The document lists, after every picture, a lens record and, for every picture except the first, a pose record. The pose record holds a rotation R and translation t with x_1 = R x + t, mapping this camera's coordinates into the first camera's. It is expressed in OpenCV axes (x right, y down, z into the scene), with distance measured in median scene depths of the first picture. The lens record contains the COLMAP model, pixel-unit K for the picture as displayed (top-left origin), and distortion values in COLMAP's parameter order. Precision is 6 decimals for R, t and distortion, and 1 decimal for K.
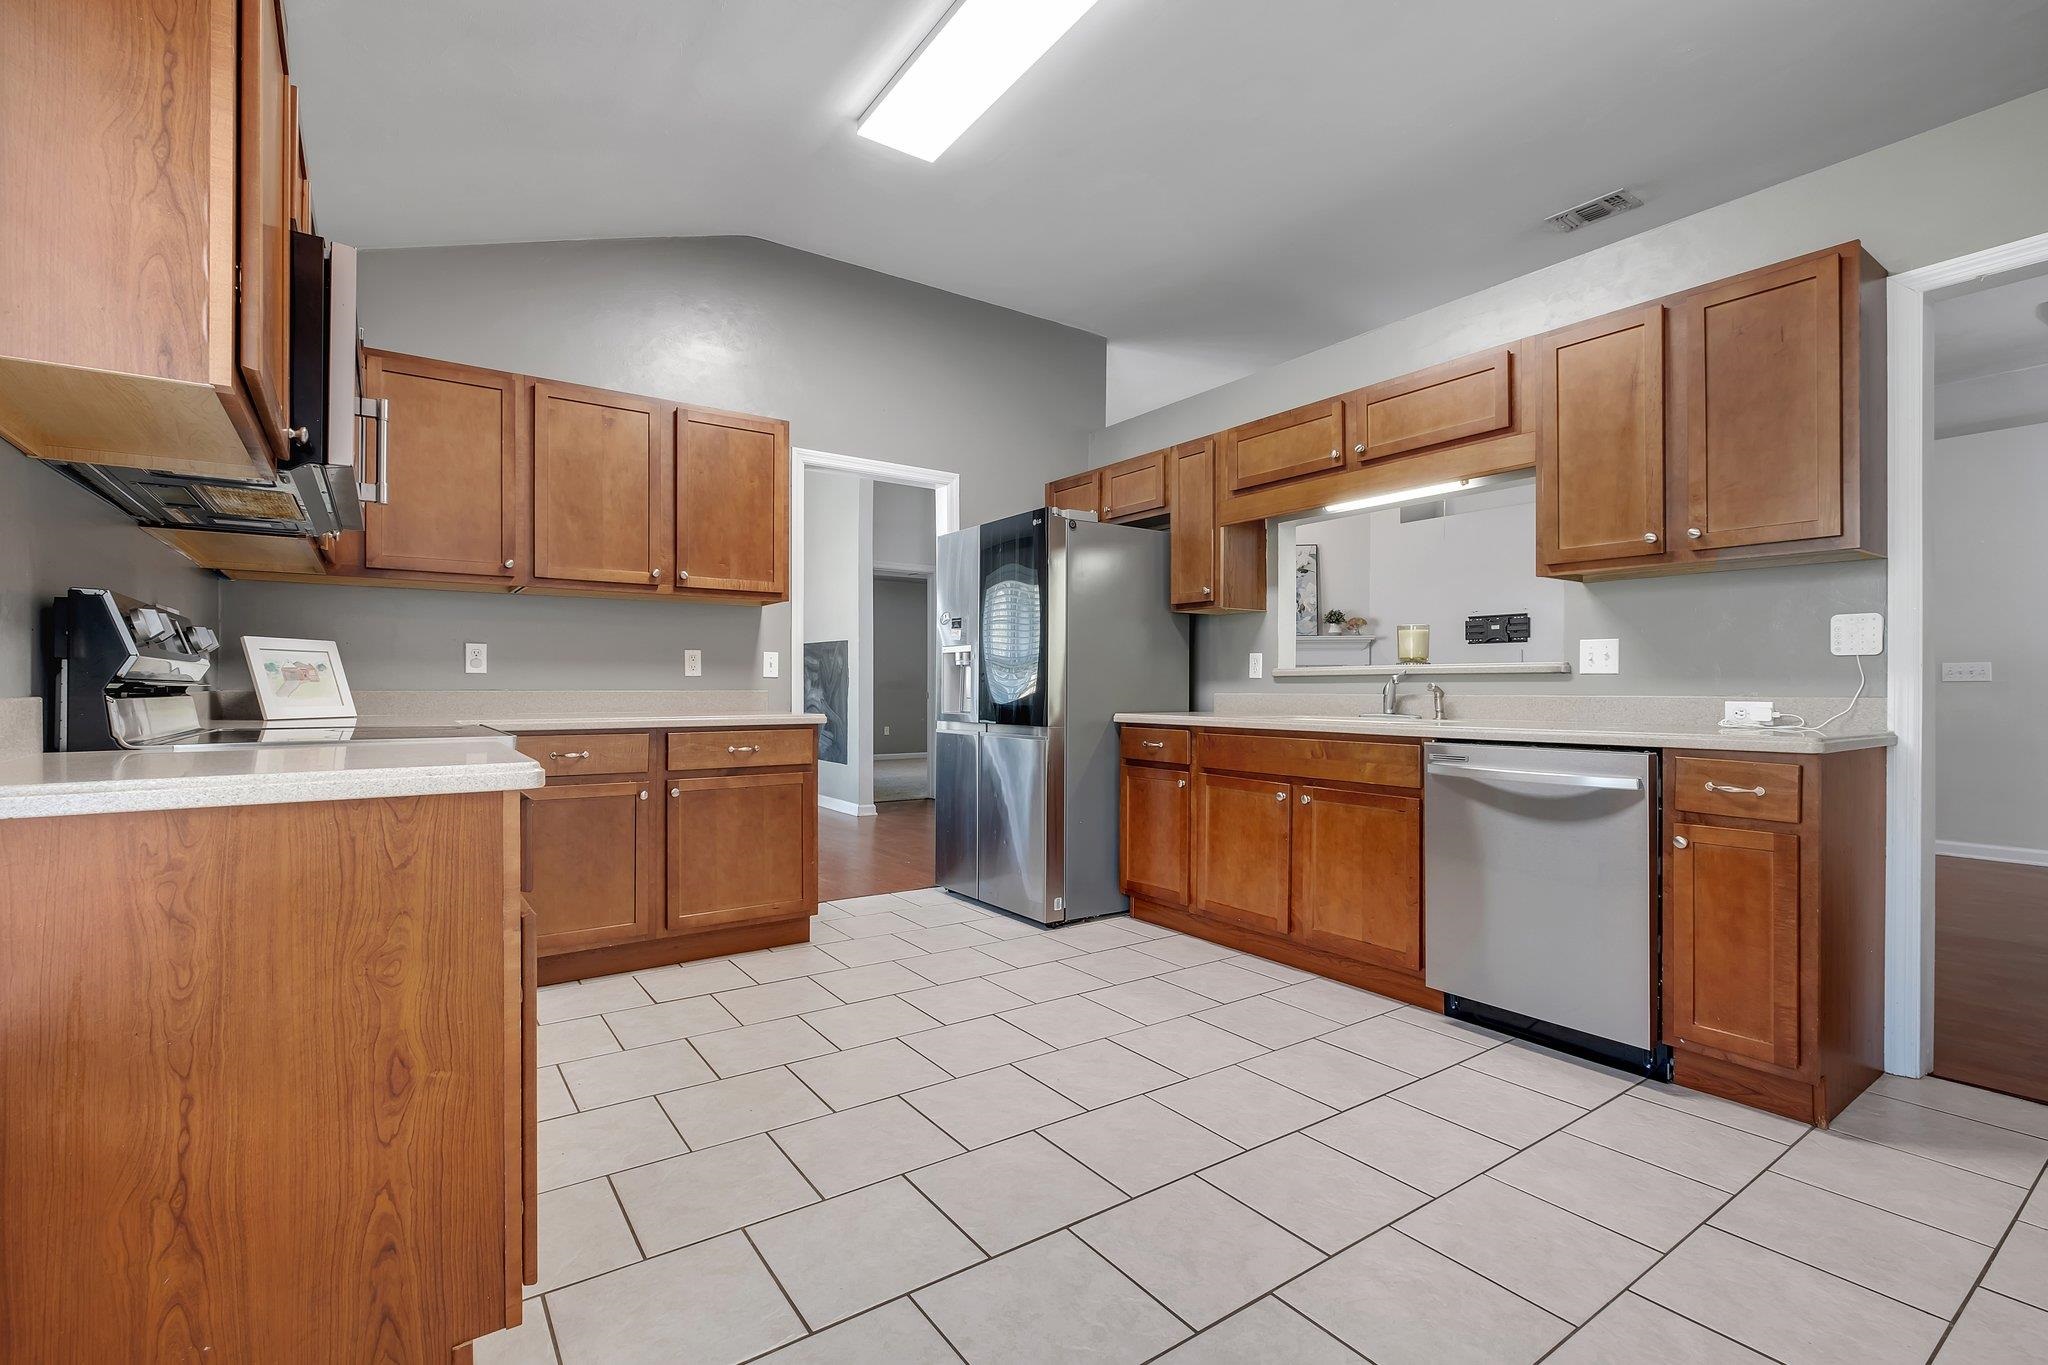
lens RADIAL K [[899.7, 0, 1003.1], [0, 899.7, 685.8], [0, 0, 1]] dist [-0.007726, -0.000255]
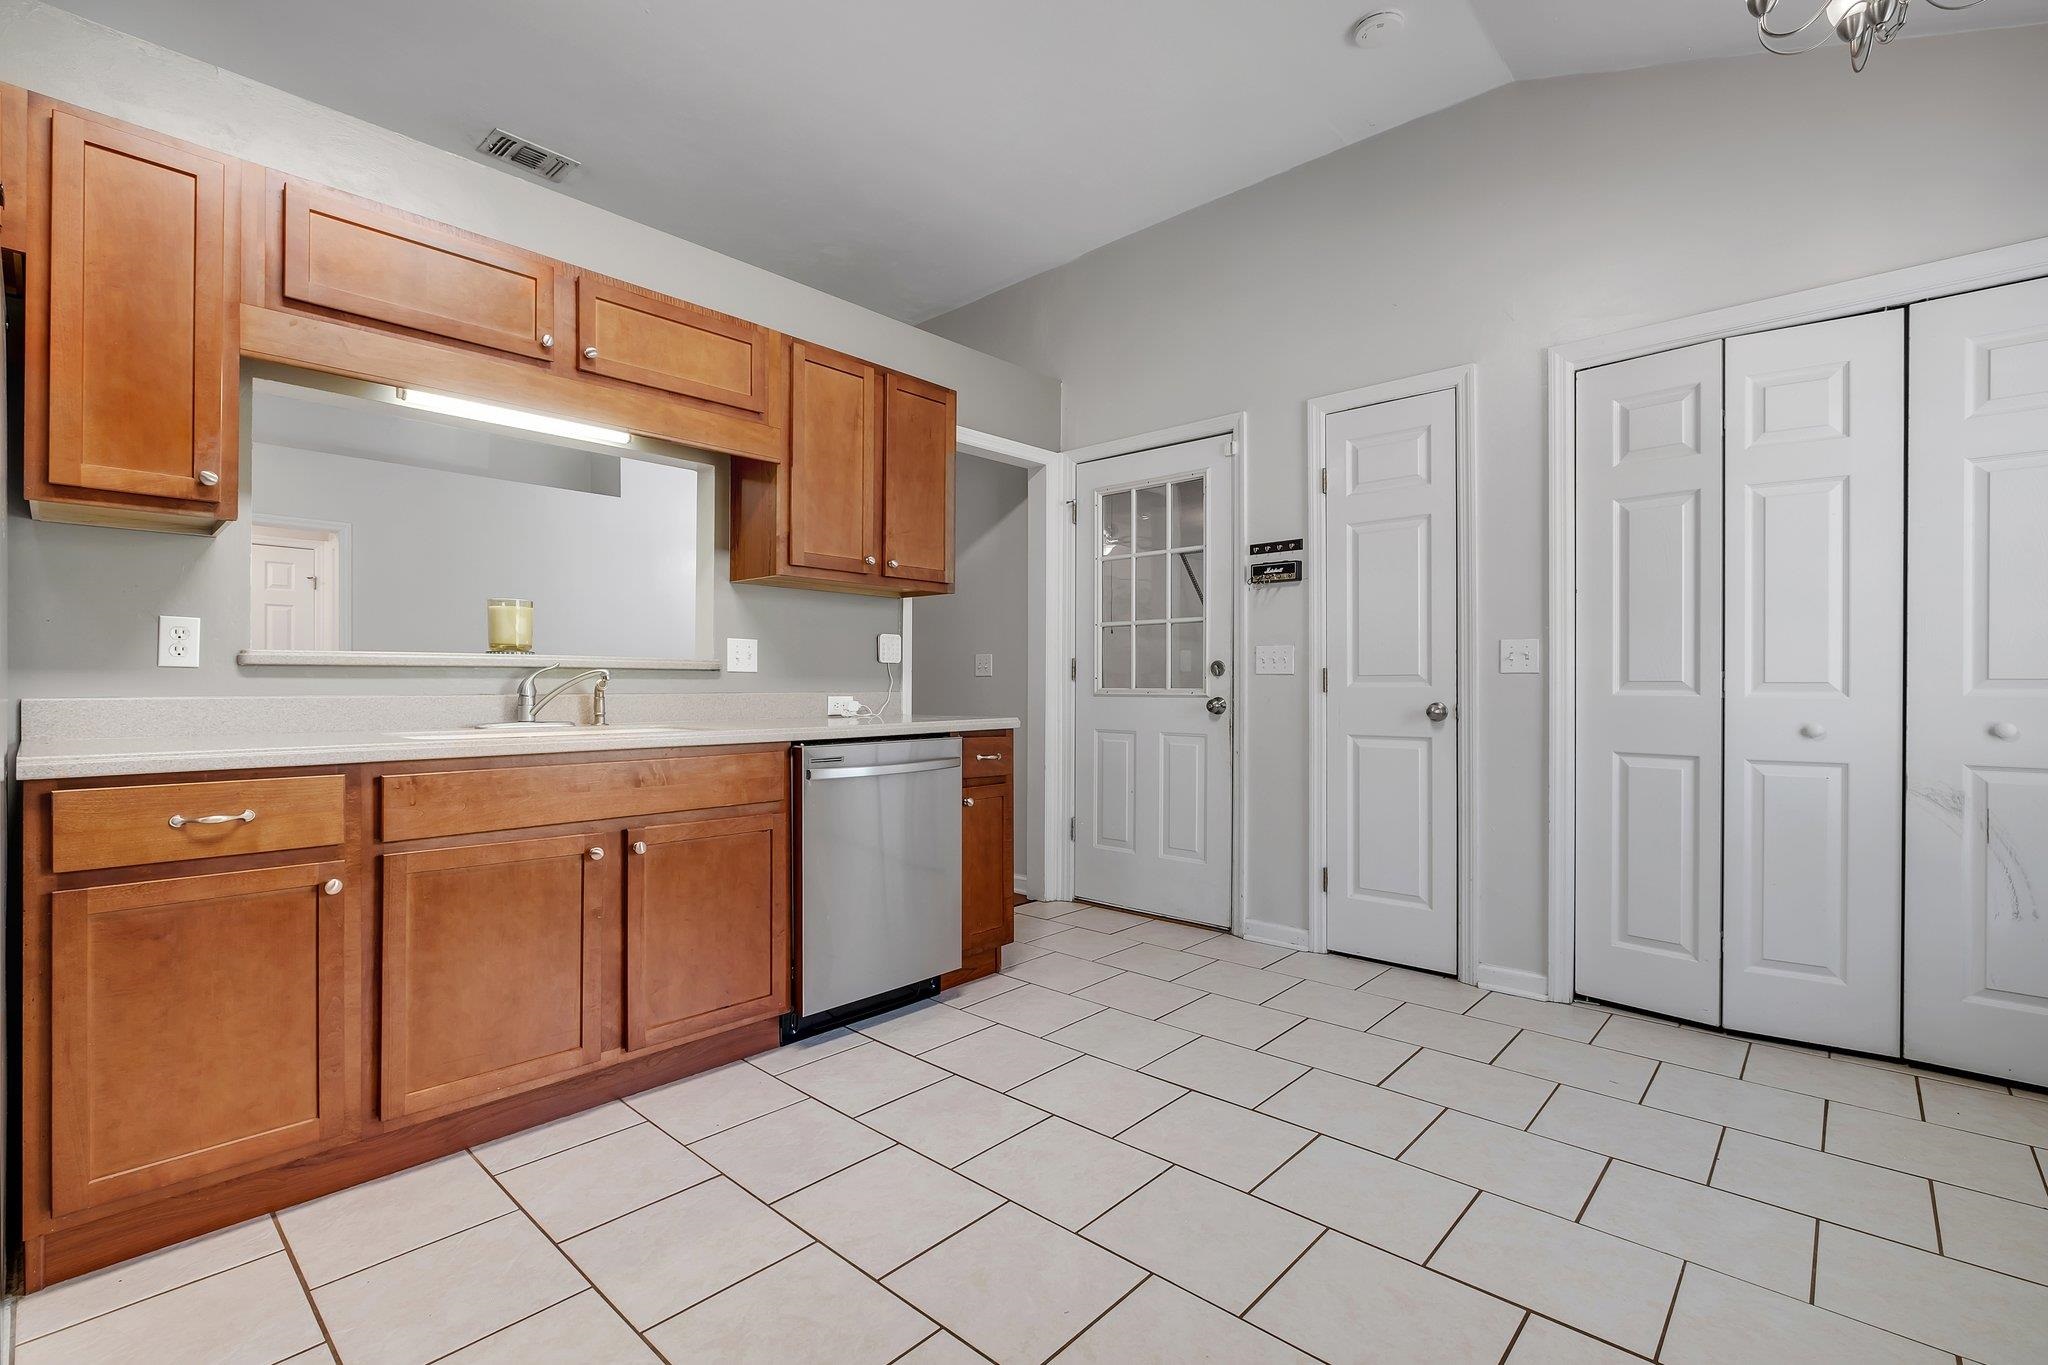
lens RADIAL K [[924.6, 0, 980.5], [0, 924.6, 687.8], [0, 0, 1]] dist [-0.001929, -0.000163]
pose [[-0.211308, -0.003609, 0.977413, -0.377766], [-0.002892, 0.999991, 0.003067, 0.000445], [-0.977415, -0.002178, -0.211317, 0.816460]]
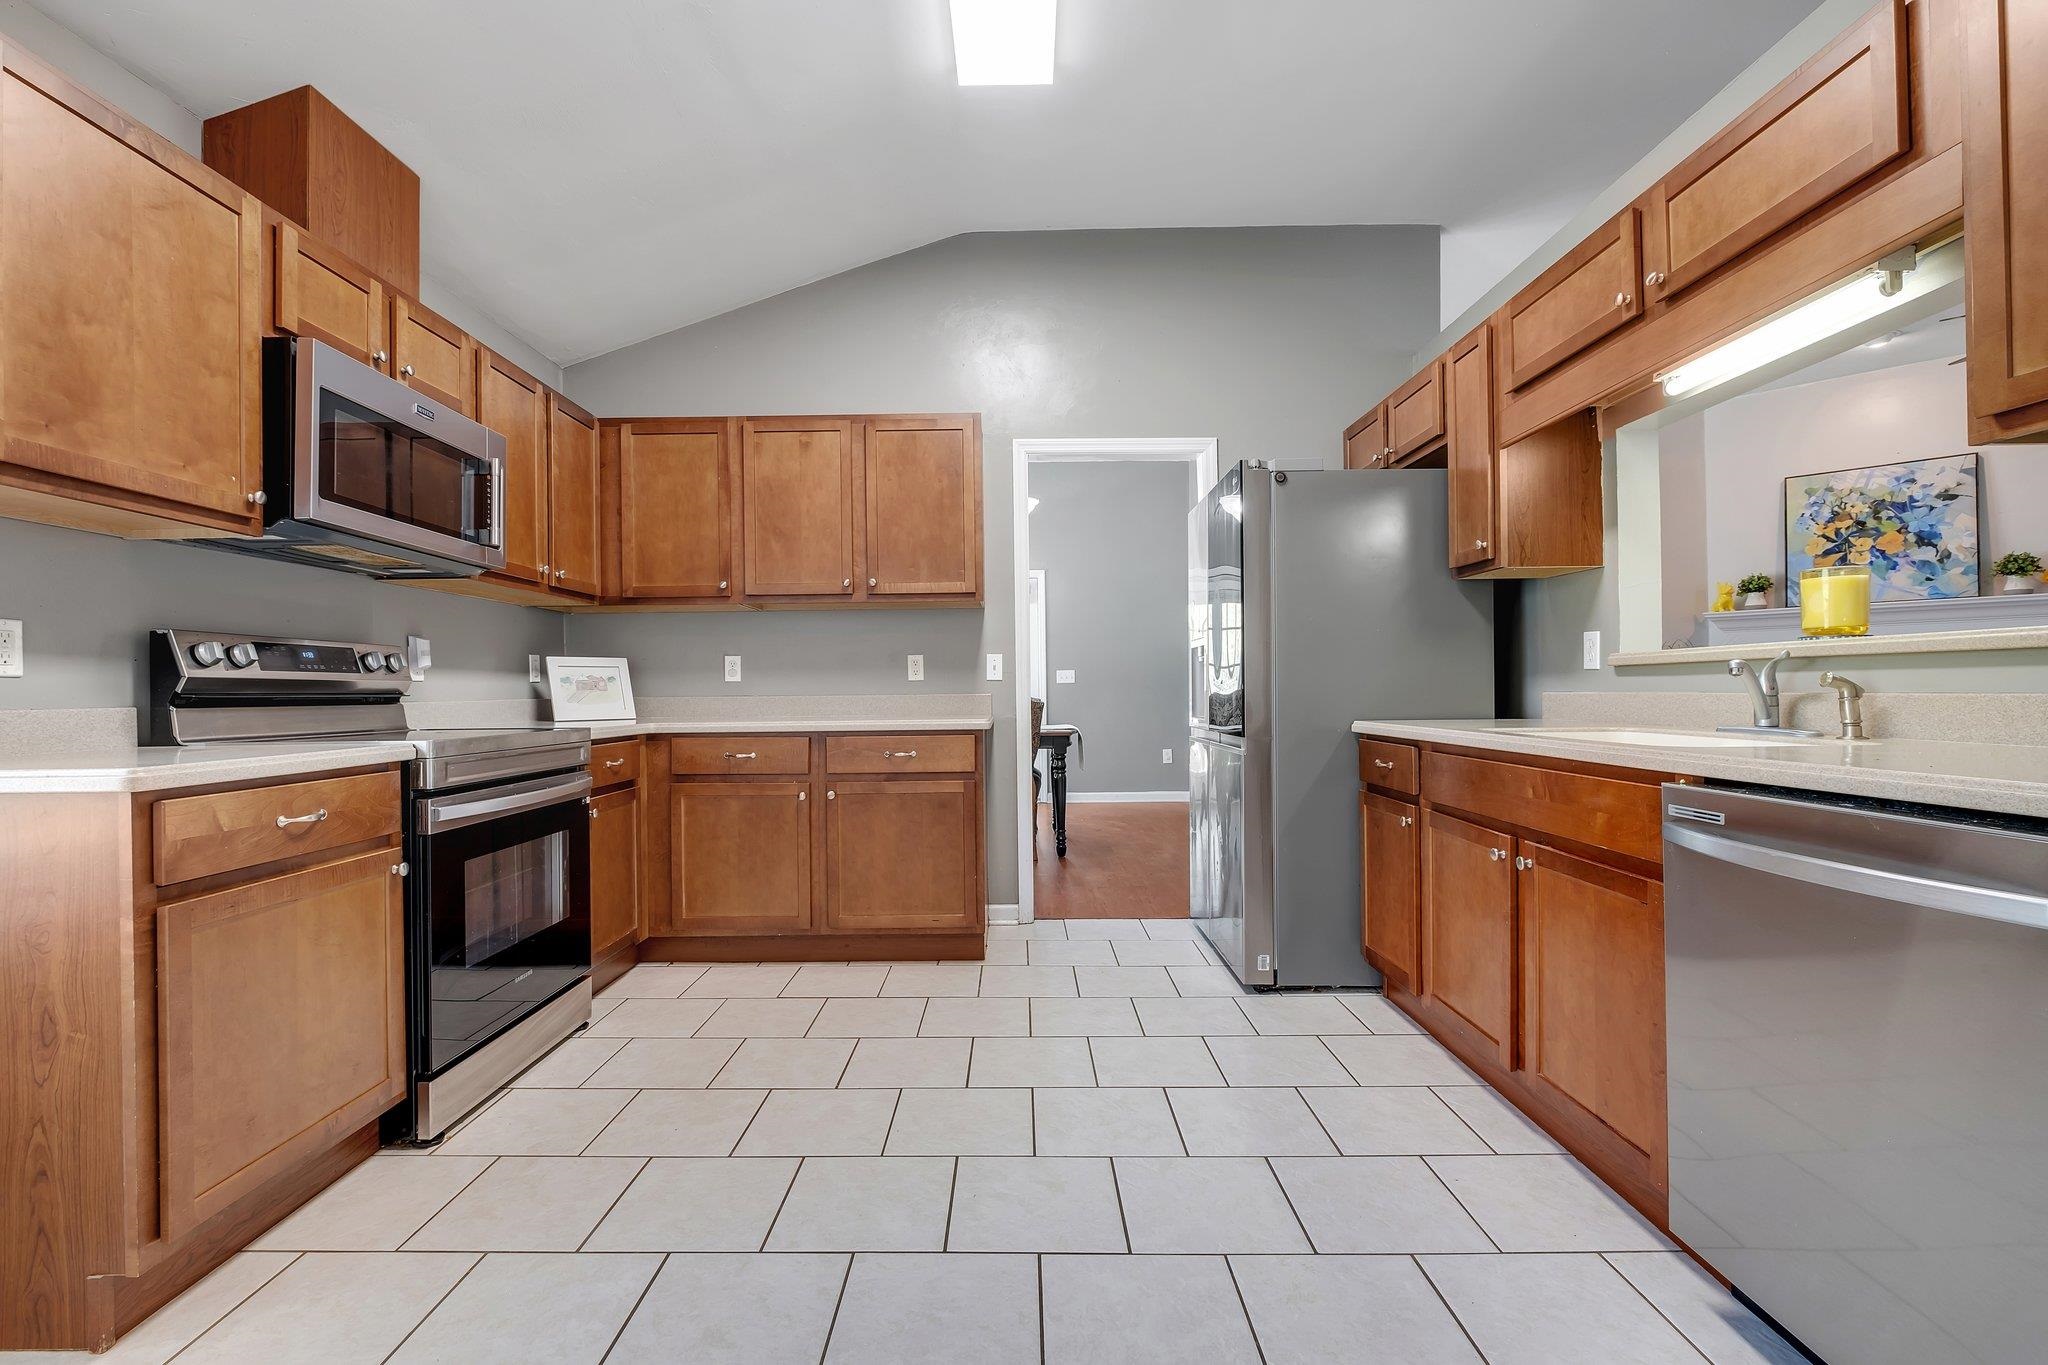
lens RADIAL K [[887.5, 0, 1009.8], [0, 887.5, 686.0], [0, 0, 1]] dist [-0.006684, 0.000429]
pose [[0.822150, -0.012939, -0.569124, 0.361524], [0.013179, 0.999906, -0.003694, 0.000650], [0.569118, -0.004463, 0.822243, 0.267196]]
